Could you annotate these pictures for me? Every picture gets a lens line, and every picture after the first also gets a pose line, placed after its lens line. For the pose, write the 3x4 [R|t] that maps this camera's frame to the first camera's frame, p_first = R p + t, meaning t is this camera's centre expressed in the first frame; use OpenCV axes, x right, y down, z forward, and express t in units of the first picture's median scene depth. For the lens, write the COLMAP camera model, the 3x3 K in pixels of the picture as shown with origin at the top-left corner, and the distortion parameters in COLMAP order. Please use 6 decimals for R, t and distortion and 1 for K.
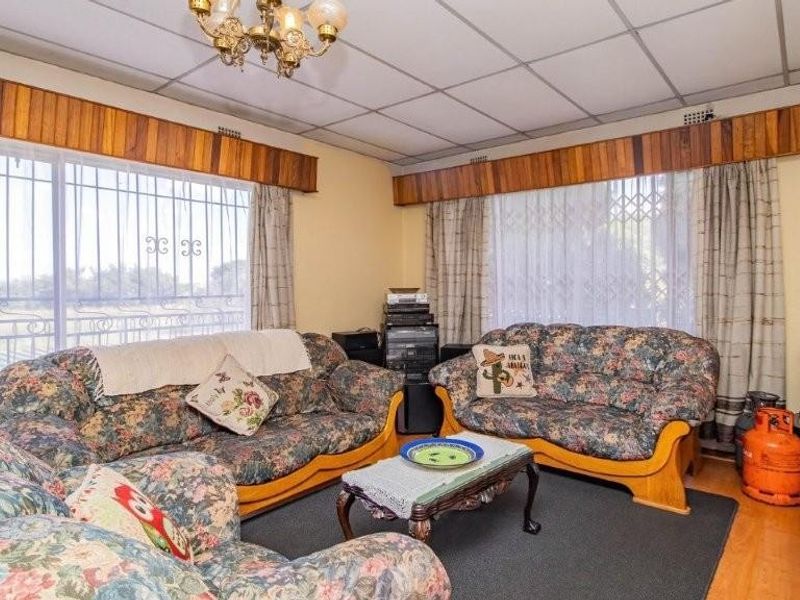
lens RADIAL K [[499.9, 0, 400.8], [0, 499.9, 292.2], [0, 0, 1]] dist [0.004274, -0.006339]
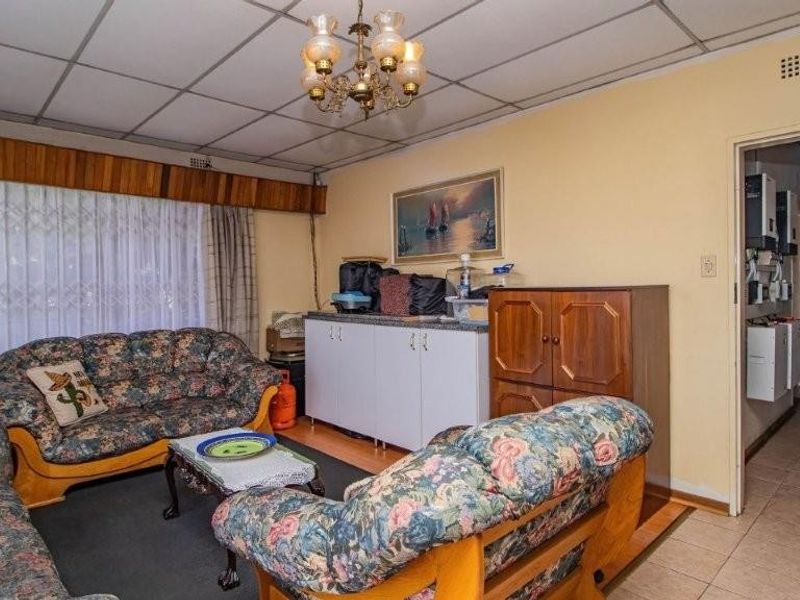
lens RADIAL K [[499.9, 0, 407.0], [0, 499.9, 300.1], [0, 0, 1]] dist [0.004274, -0.006339]
pose [[0.117312, -0.018611, 0.992921, -0.622694], [0.021255, 0.999642, 0.016225, -0.006235], [-0.992868, 0.019201, 0.117666, 0.318249]]
